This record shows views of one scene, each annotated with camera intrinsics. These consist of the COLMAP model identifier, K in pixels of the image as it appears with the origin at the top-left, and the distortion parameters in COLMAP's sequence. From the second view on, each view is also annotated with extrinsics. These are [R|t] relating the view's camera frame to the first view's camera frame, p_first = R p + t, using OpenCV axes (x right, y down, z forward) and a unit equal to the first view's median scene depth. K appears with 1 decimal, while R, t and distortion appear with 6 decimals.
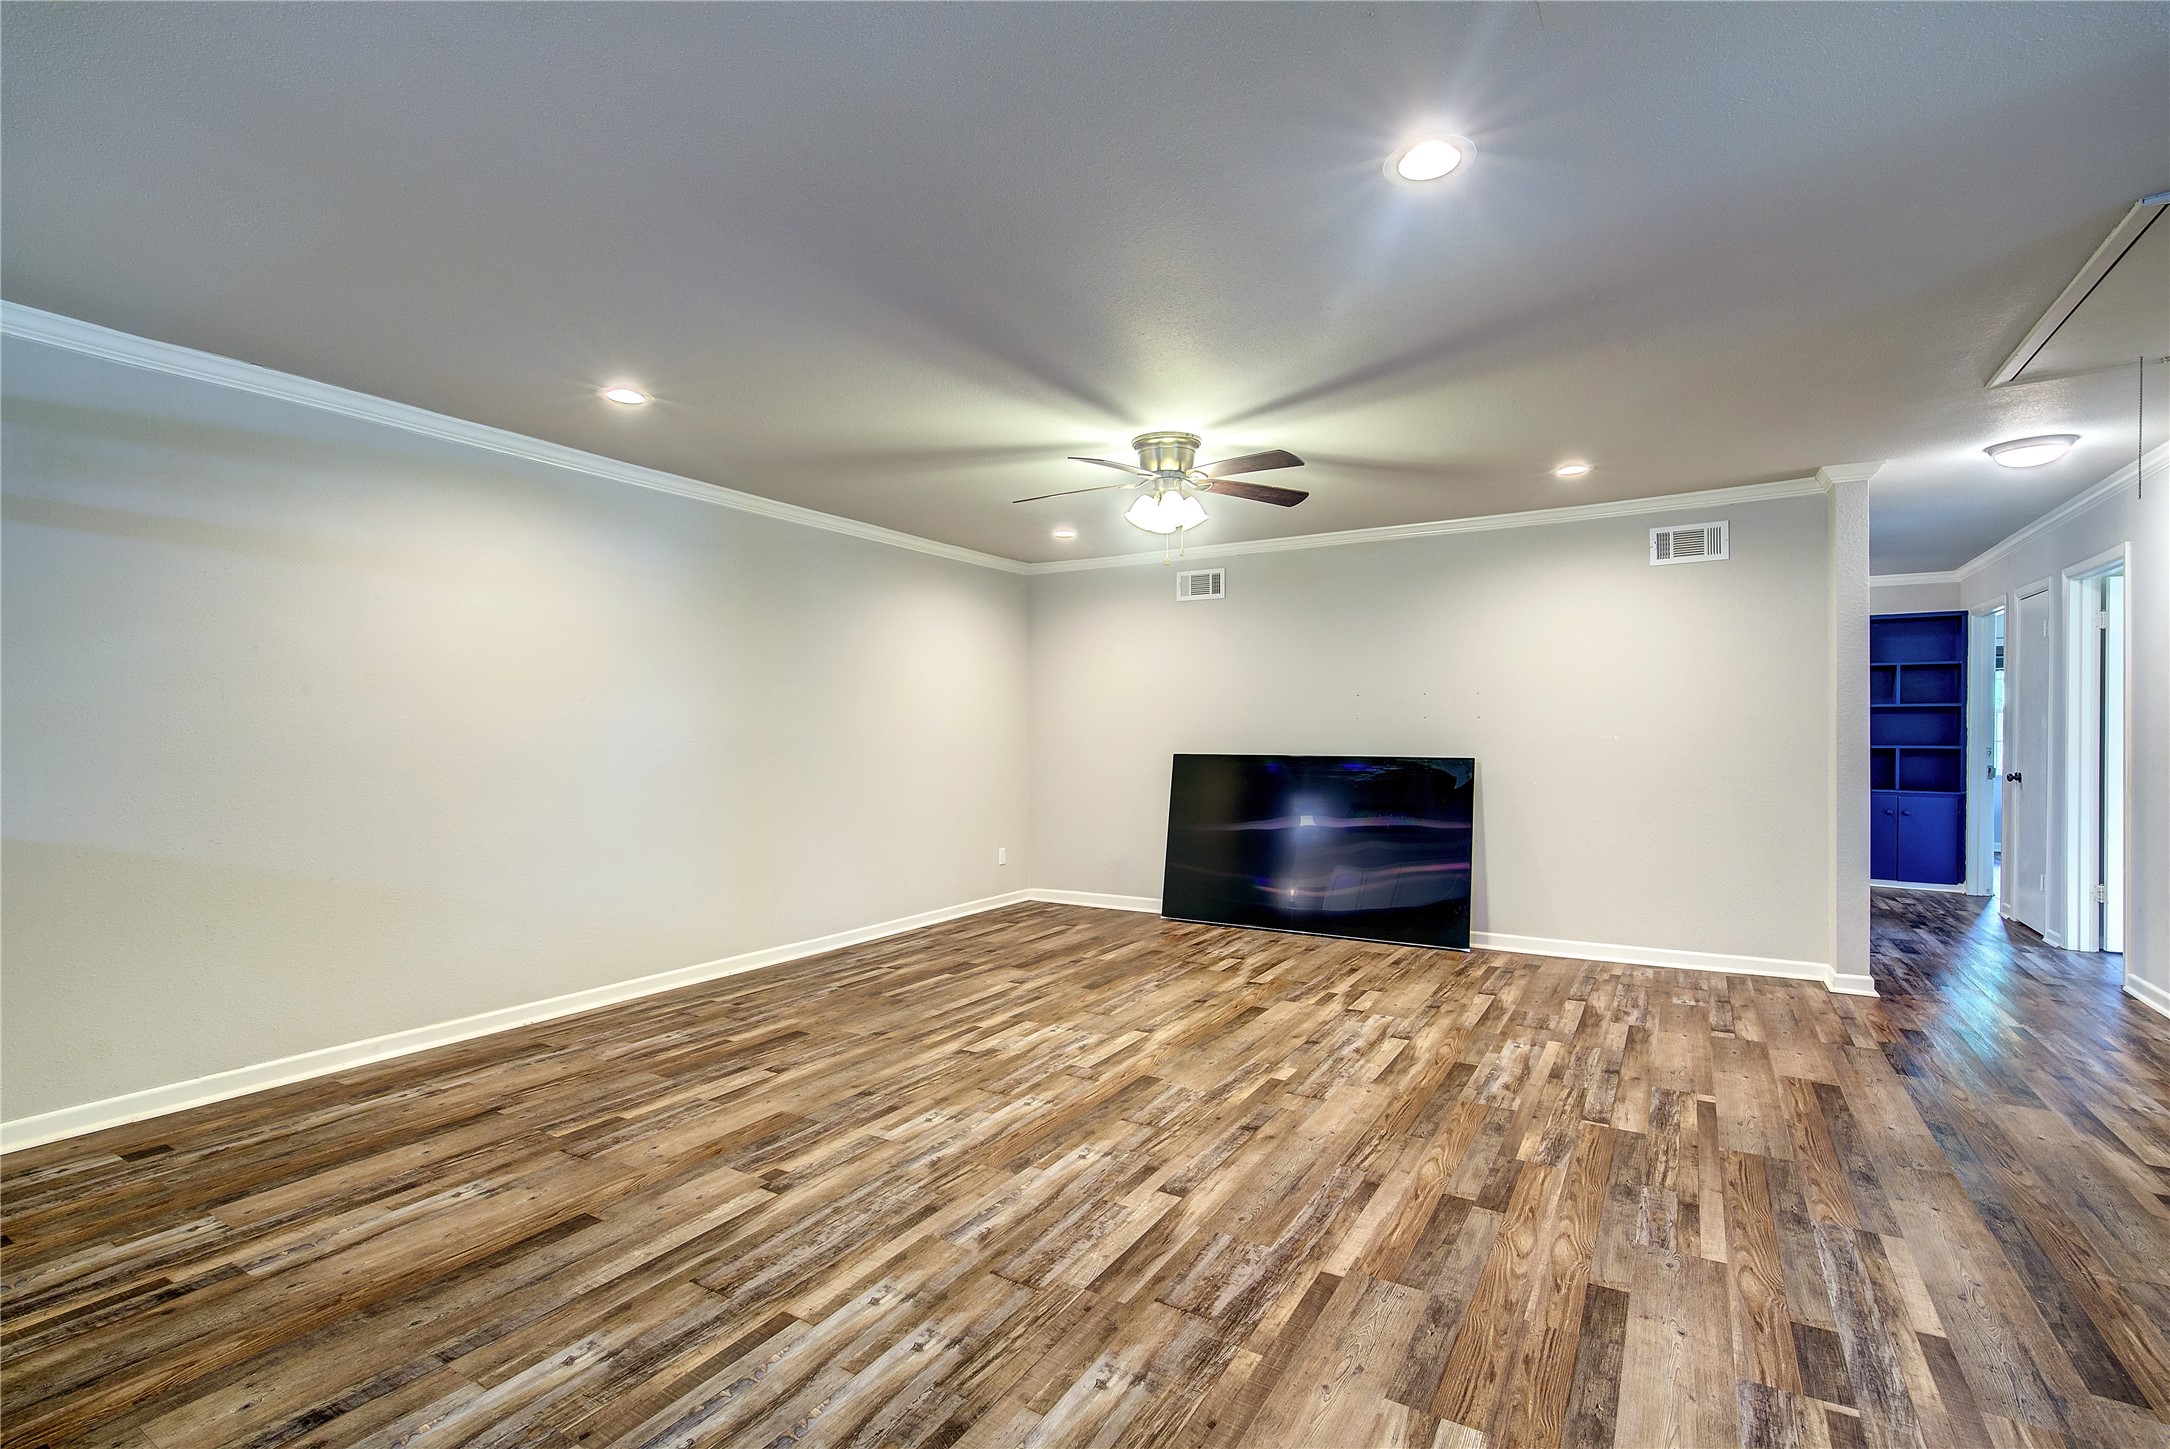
lens RADIAL K [[985.4, 0, 1089.4], [0, 985.4, 735.2], [0, 0, 1]] dist [-0.000889, 0.000980]
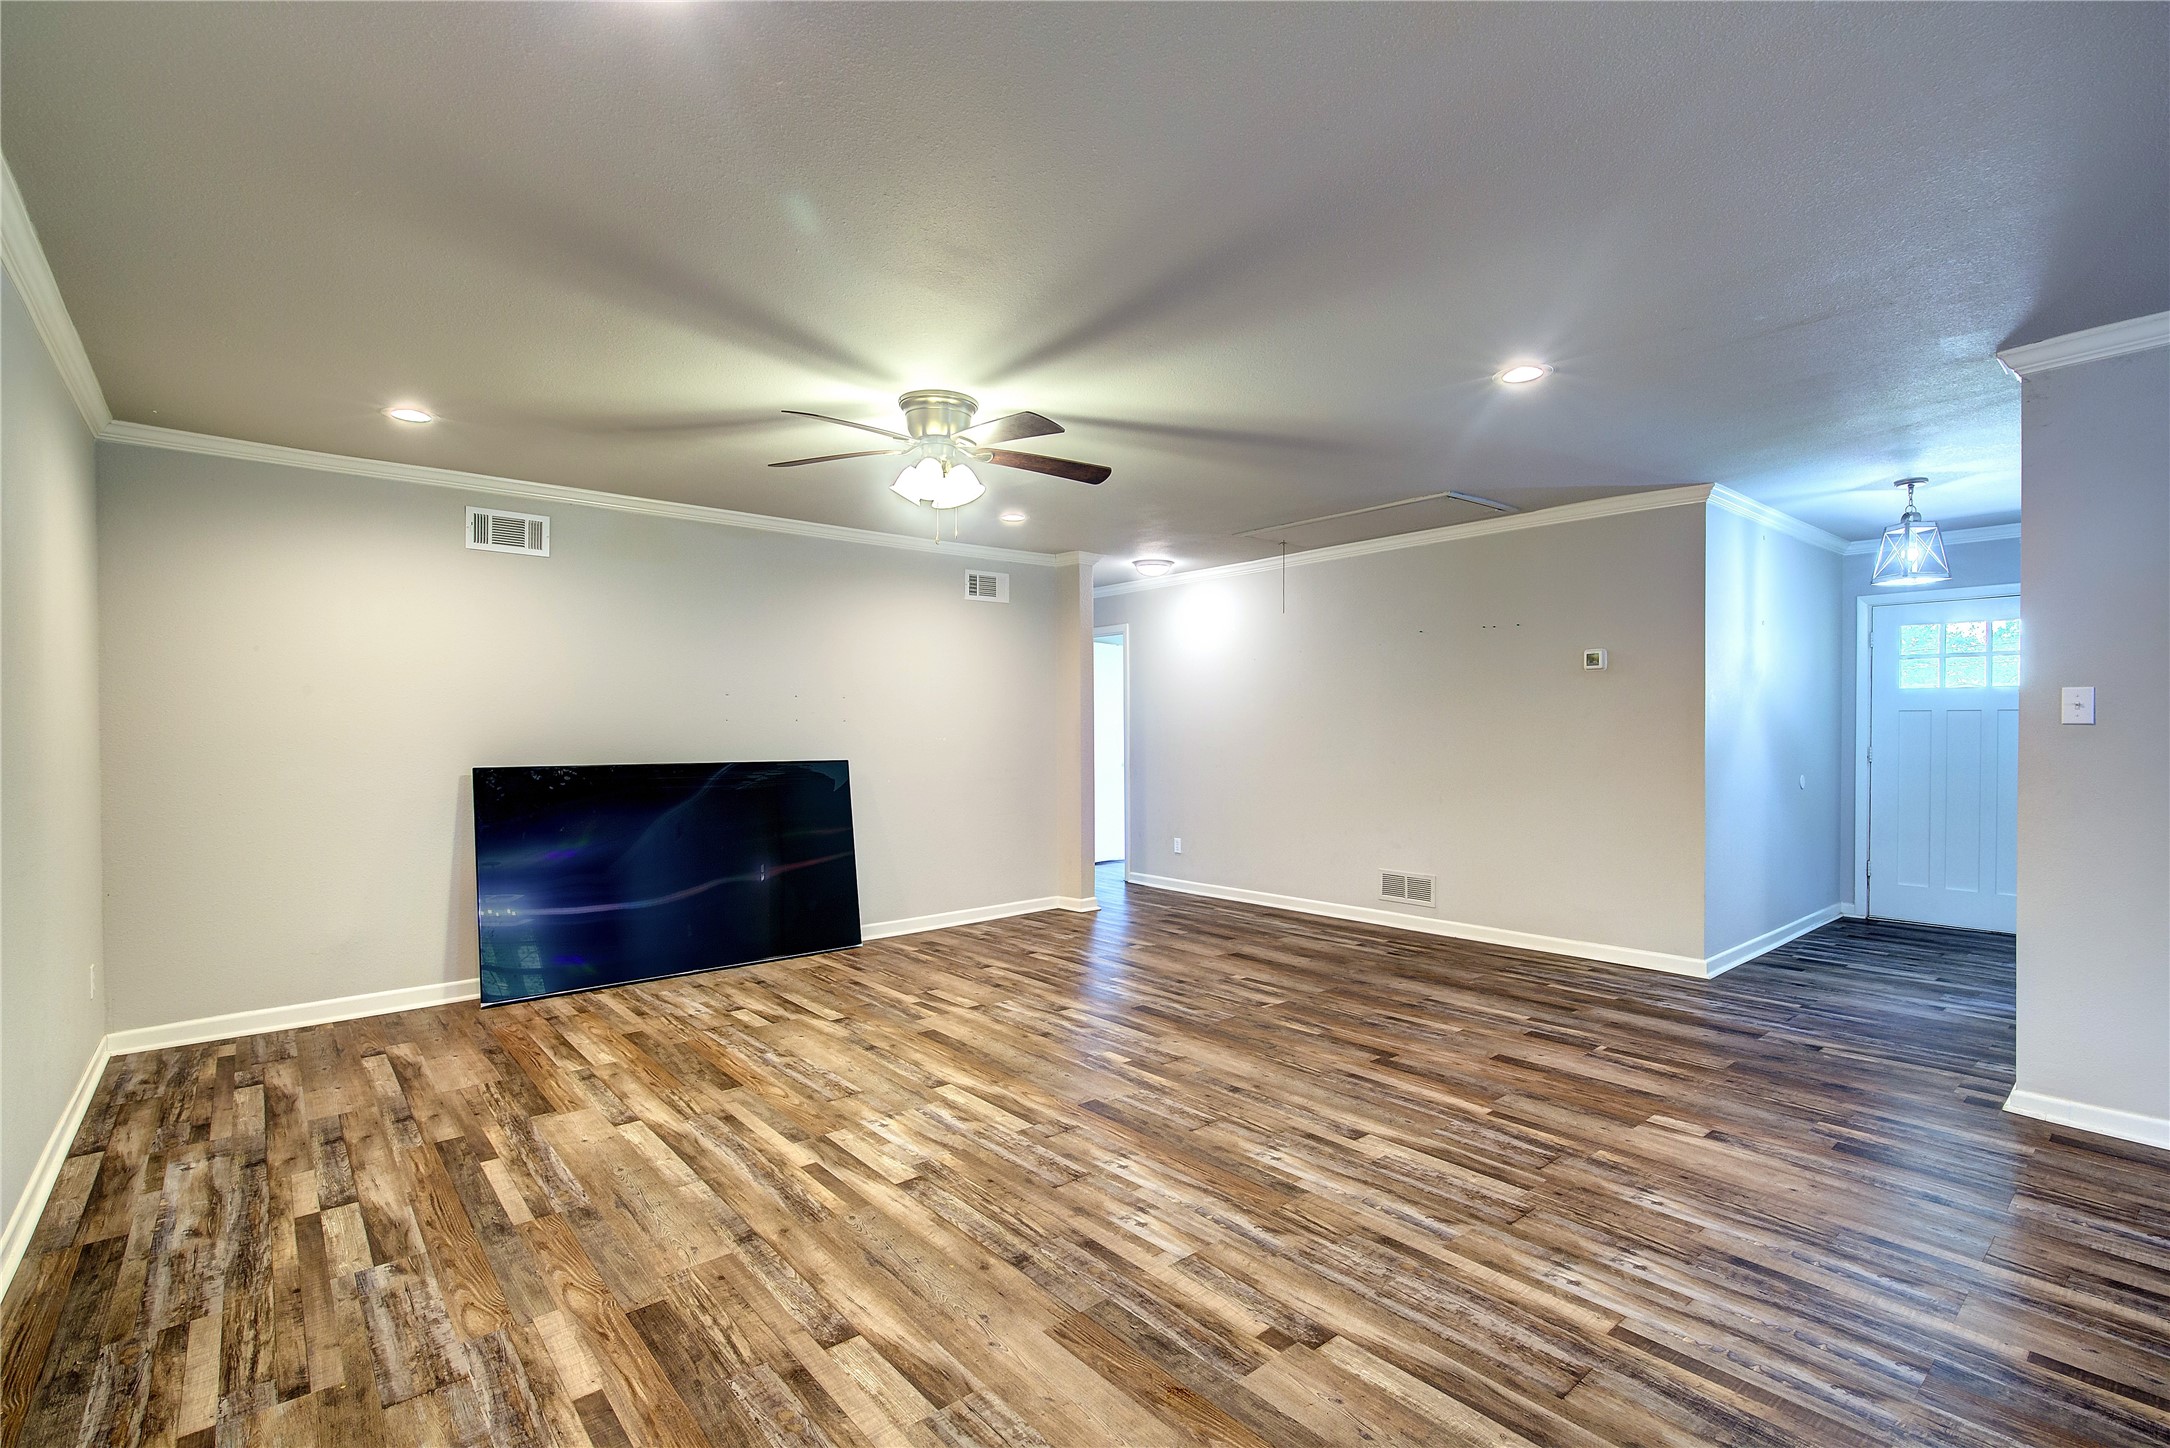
lens RADIAL K [[985.4, 0, 1089.4], [0, 985.4, 734.7], [0, 0, 1]] dist [-0.000889, 0.000980]
pose [[0.313330, -0.003221, 0.949639, -0.785463], [0.005272, 0.999985, 0.001653, -0.005730], [-0.949630, 0.004489, 0.313342, 0.665251]]
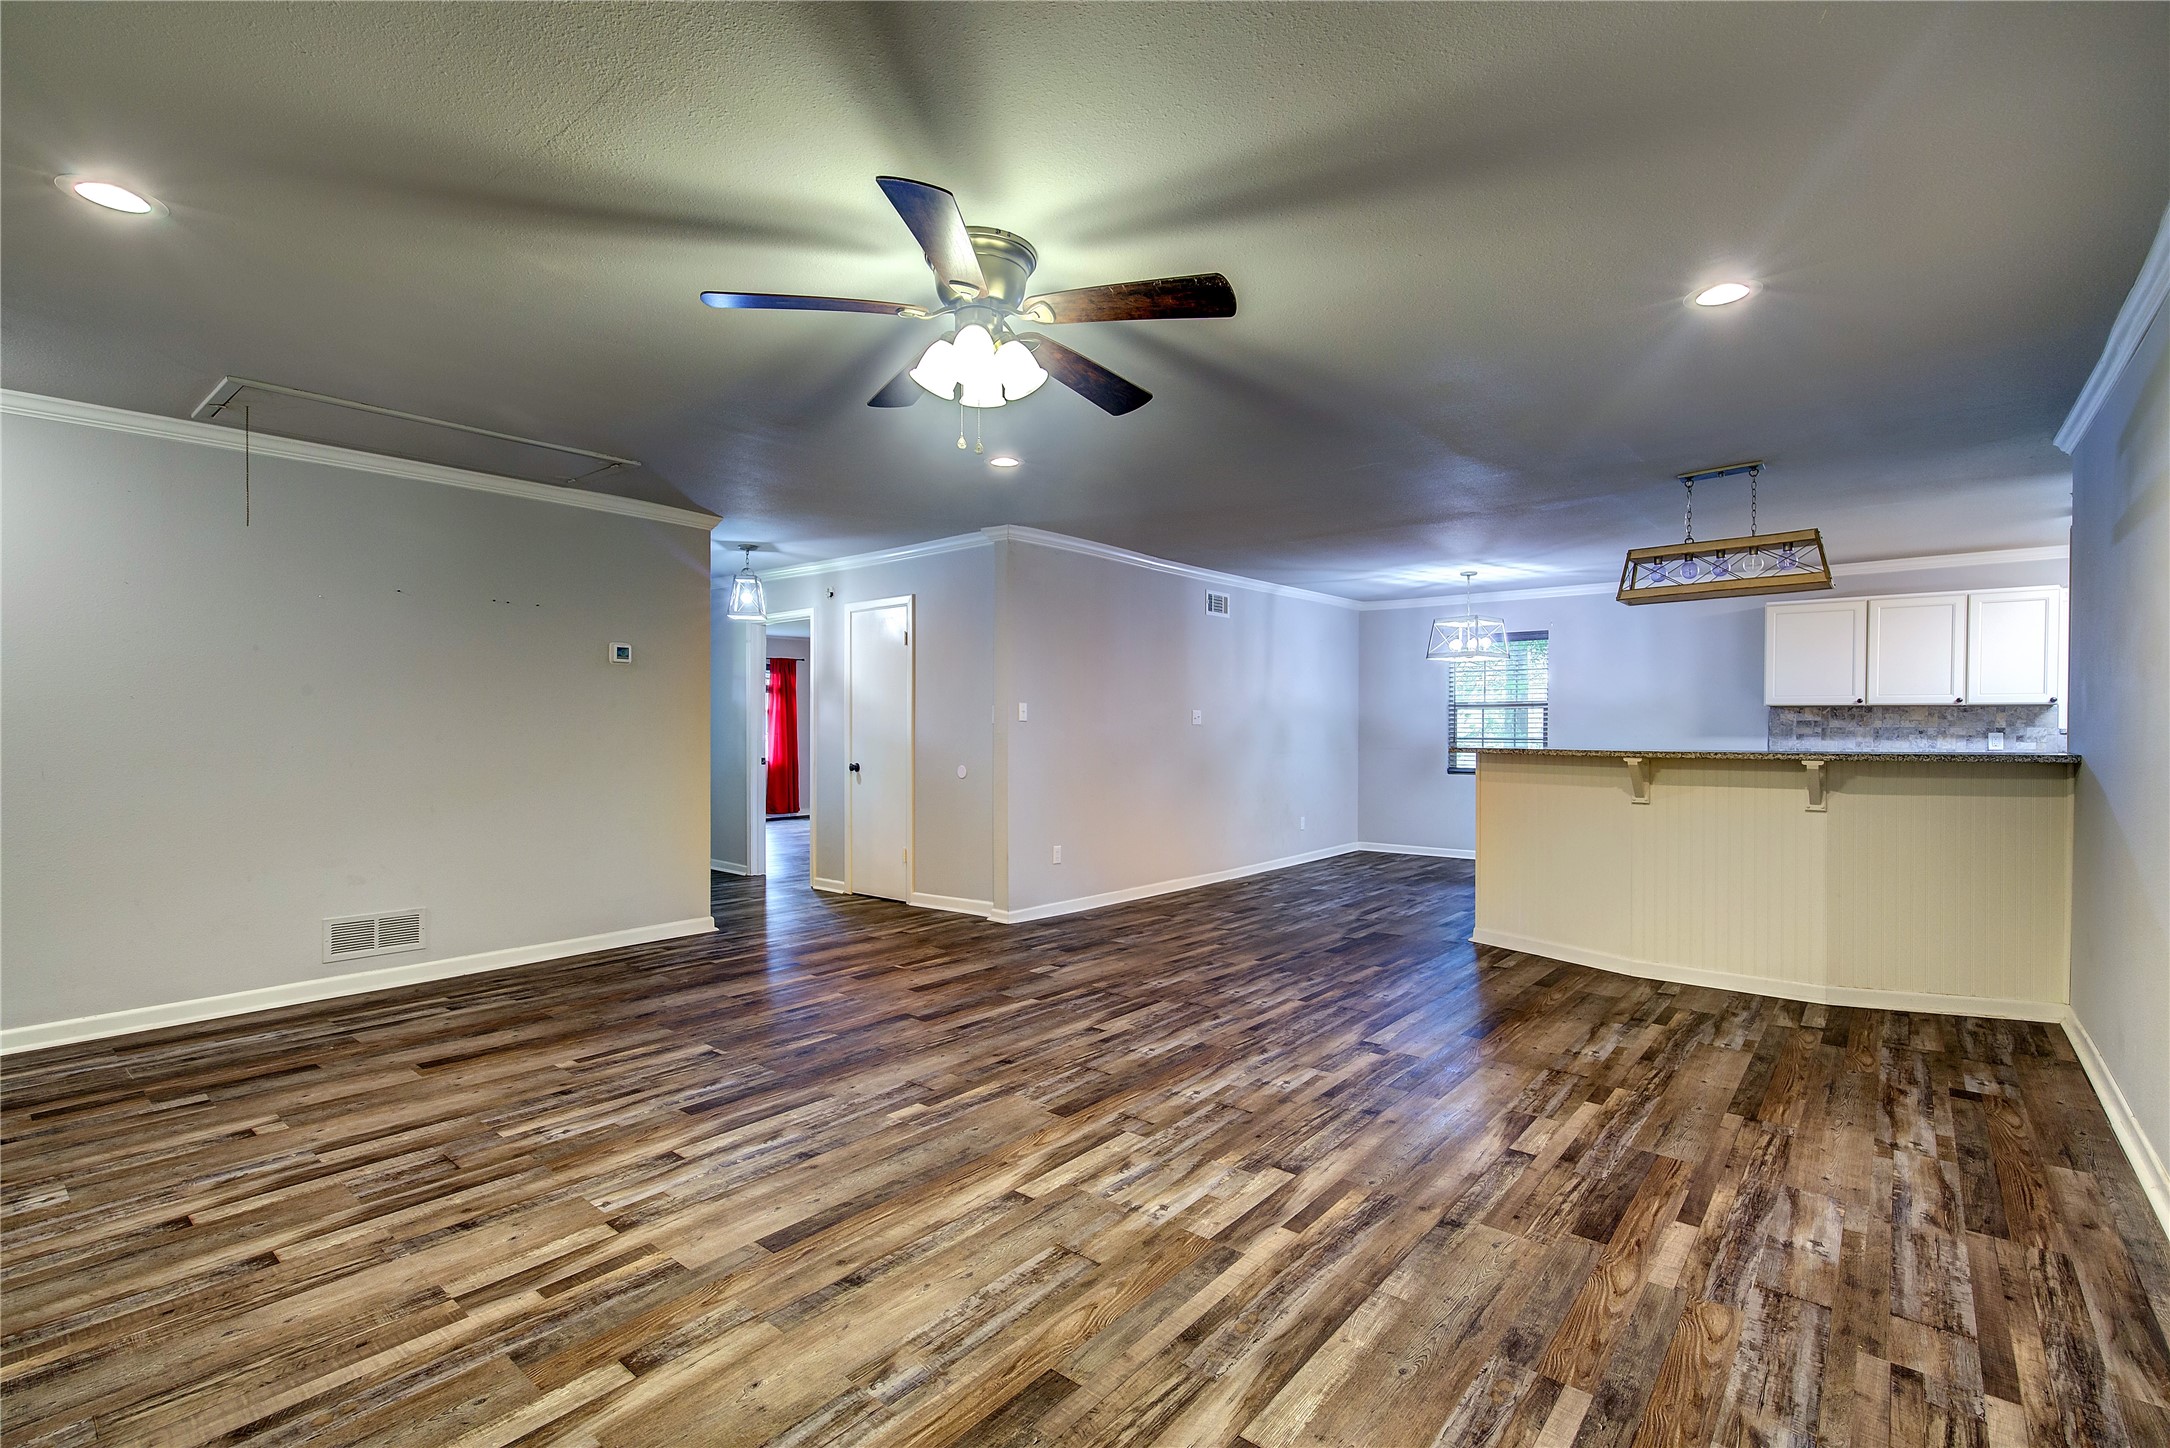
lens RADIAL K [[985.4, 0, 1089.4], [0, 985.4, 734.7], [0, 0, 1]] dist [-0.000889, 0.000980]
pose [[-0.989411, -0.002878, 0.145114, -0.087916], [-0.001255, 0.999936, 0.011269, -0.005344], [-0.145137, 0.010967, -0.989351, 1.776252]]
